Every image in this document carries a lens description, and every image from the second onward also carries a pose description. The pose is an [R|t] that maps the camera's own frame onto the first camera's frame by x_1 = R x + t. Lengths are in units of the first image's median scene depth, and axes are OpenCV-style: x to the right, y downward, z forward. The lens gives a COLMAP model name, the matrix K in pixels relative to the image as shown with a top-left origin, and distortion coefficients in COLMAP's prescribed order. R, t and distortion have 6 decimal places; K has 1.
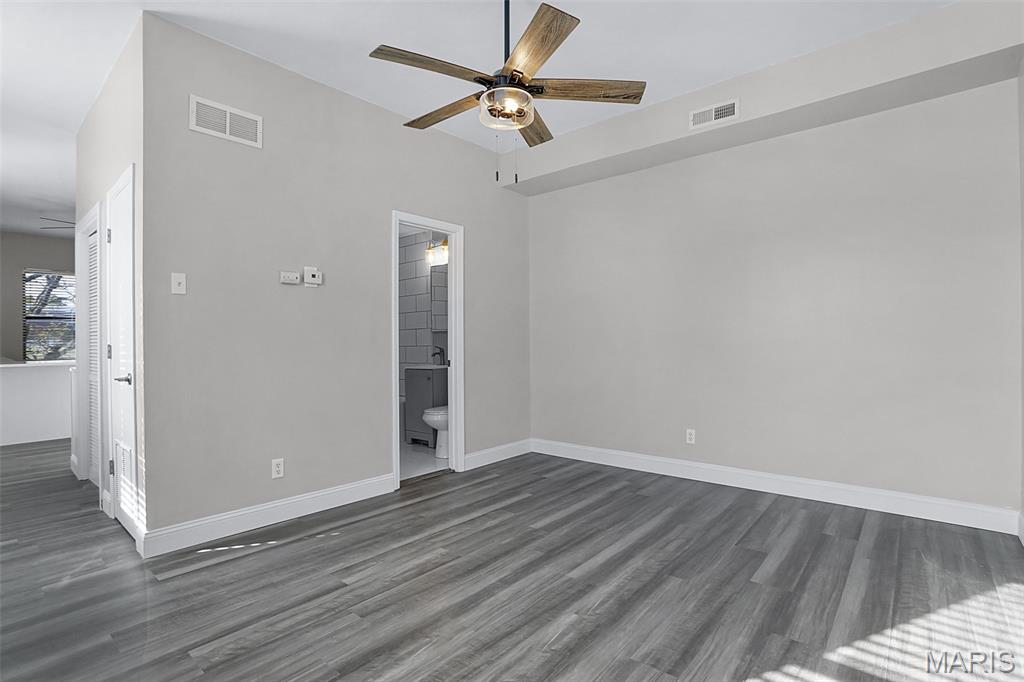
lens RADIAL K [[495.2, 0, 512.8], [0, 495.2, 342.6], [0, 0, 1]] dist [-0.068594, 0.028963]
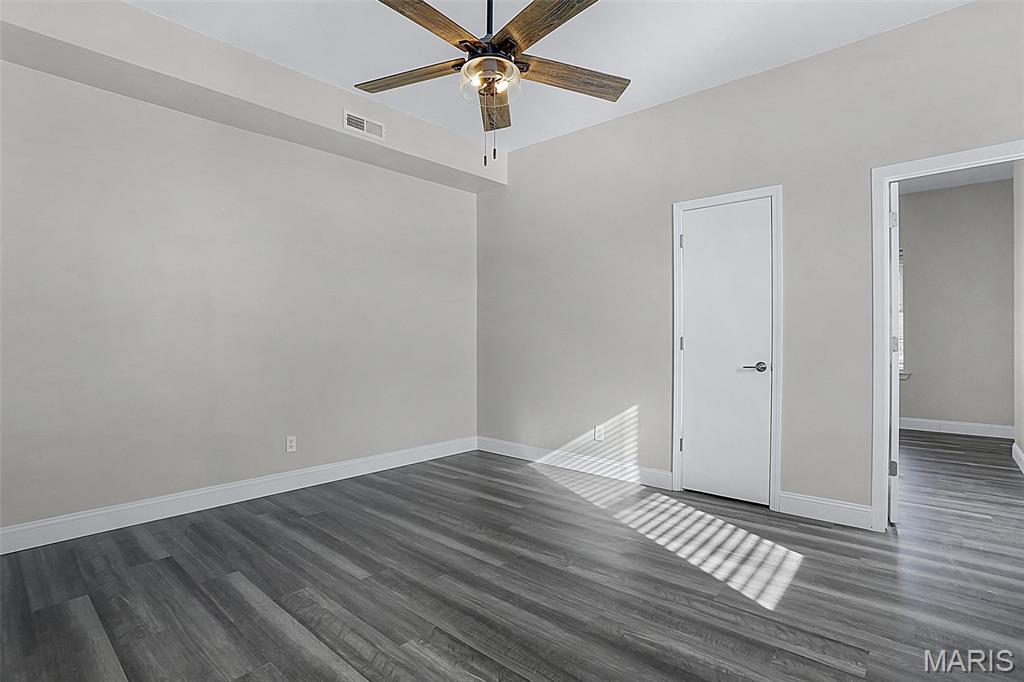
lens RADIAL K [[495.2, 0, 512.8], [0, 495.2, 342.6], [0, 0, 1]] dist [-0.068594, 0.028963]
pose [[0.016798, 0.003312, 0.999853, -0.729086], [0.004519, 0.999984, -0.003388, 0.008181], [-0.999849, 0.004575, 0.016783, 0.755391]]
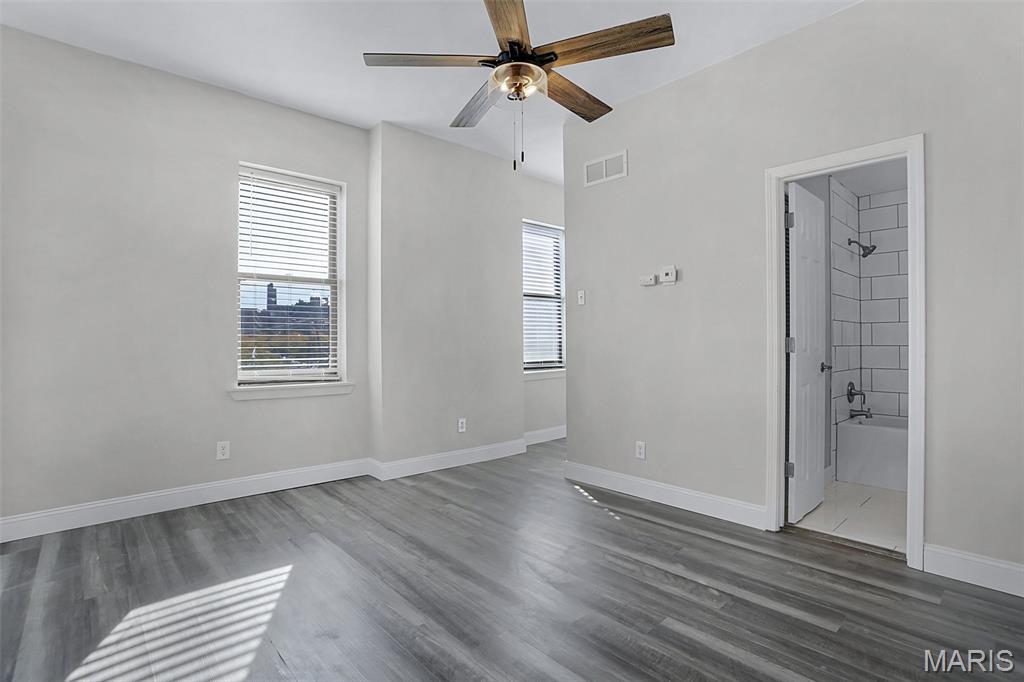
lens RADIAL K [[495.2, 0, 512.8], [0, 495.2, 342.6], [0, 0, 1]] dist [-0.068594, 0.028963]
pose [[-0.130509, 0.012525, -0.991368, 0.713934], [0.002269, 0.999921, 0.012334, -0.007607], [0.991444, -0.000639, -0.130527, 0.884851]]
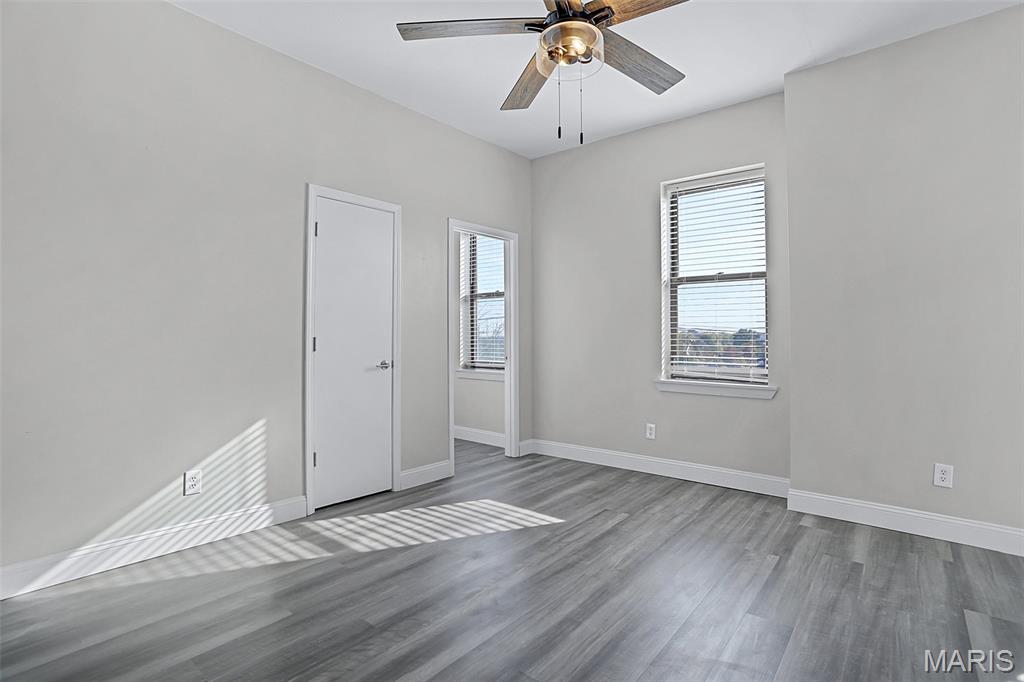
lens RADIAL K [[495.2, 0, 512.8], [0, 495.2, 342.6], [0, 0, 1]] dist [-0.068594, 0.028963]
pose [[-0.999828, 0.005150, -0.017796, 0.078747], [0.004984, 0.999944, 0.009372, -0.003690], [0.017843, 0.009282, -0.999798, 1.426369]]
